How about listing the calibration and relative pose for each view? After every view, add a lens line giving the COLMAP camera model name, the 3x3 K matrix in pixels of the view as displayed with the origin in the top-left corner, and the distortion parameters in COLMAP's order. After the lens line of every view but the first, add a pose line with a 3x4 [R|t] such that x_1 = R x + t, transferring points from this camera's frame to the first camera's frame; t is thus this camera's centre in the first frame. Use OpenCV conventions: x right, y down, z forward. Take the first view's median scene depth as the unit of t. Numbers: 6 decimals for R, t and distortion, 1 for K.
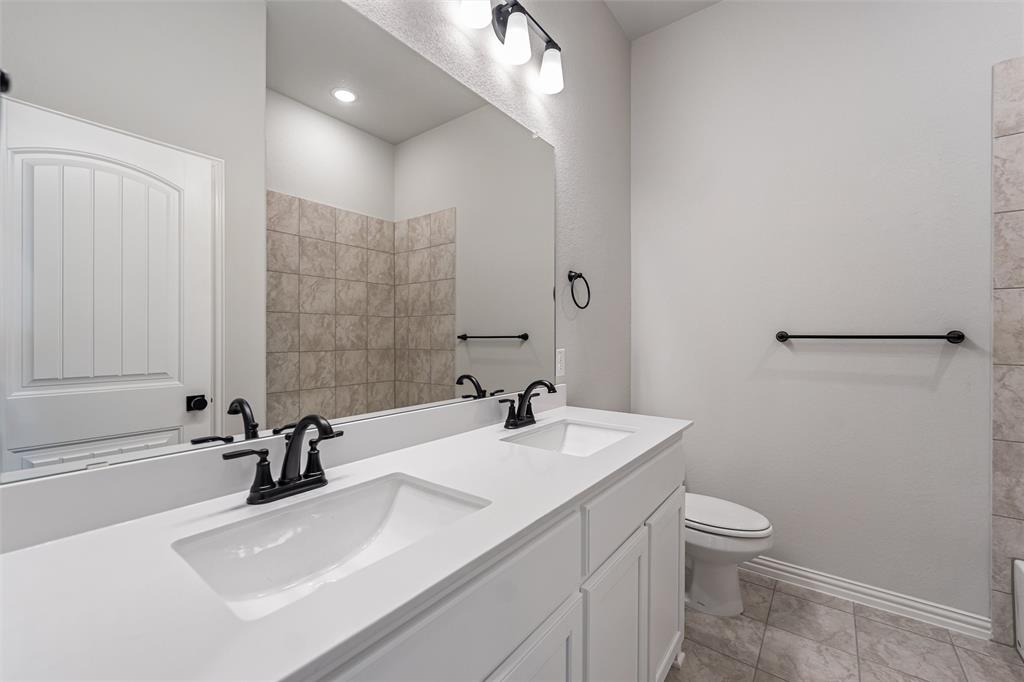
lens RADIAL K [[419.1, 0, 511.5], [0, 419.1, 338.1], [0, 0, 1]] dist [-0.002235, 0.000709]
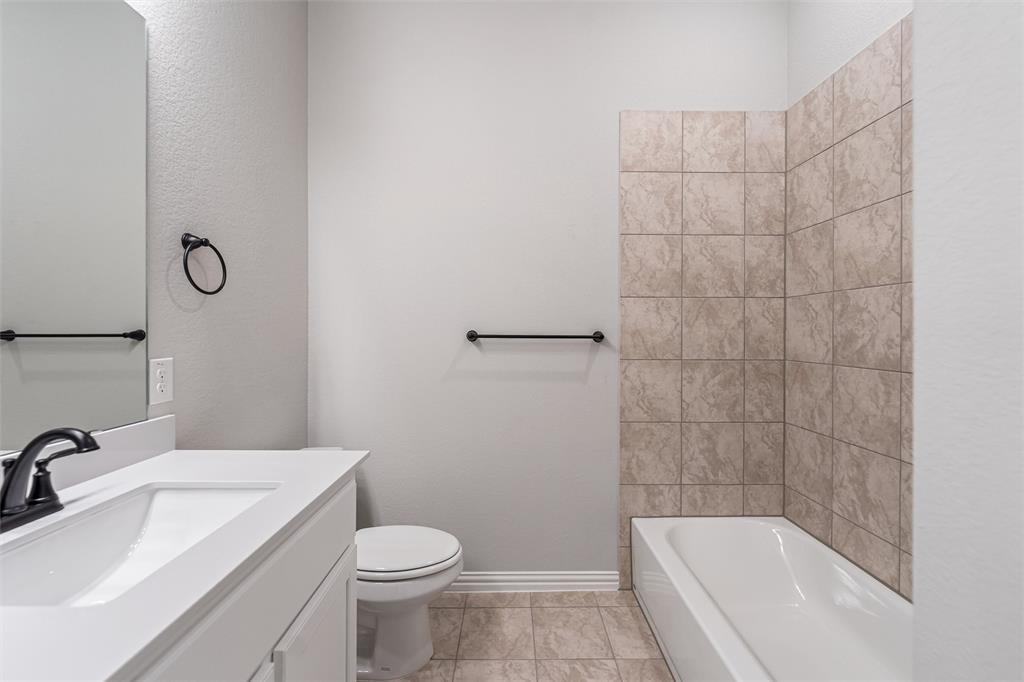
lens RADIAL K [[419.1, 0, 512.0], [0, 419.1, 335.7], [0, 0, 1]] dist [-0.002235, 0.000709]
pose [[0.789823, -0.002385, 0.613331, 0.165205], [-0.001182, 0.999985, 0.005410, -0.011809], [-0.613334, -0.004998, 0.789808, 0.237284]]
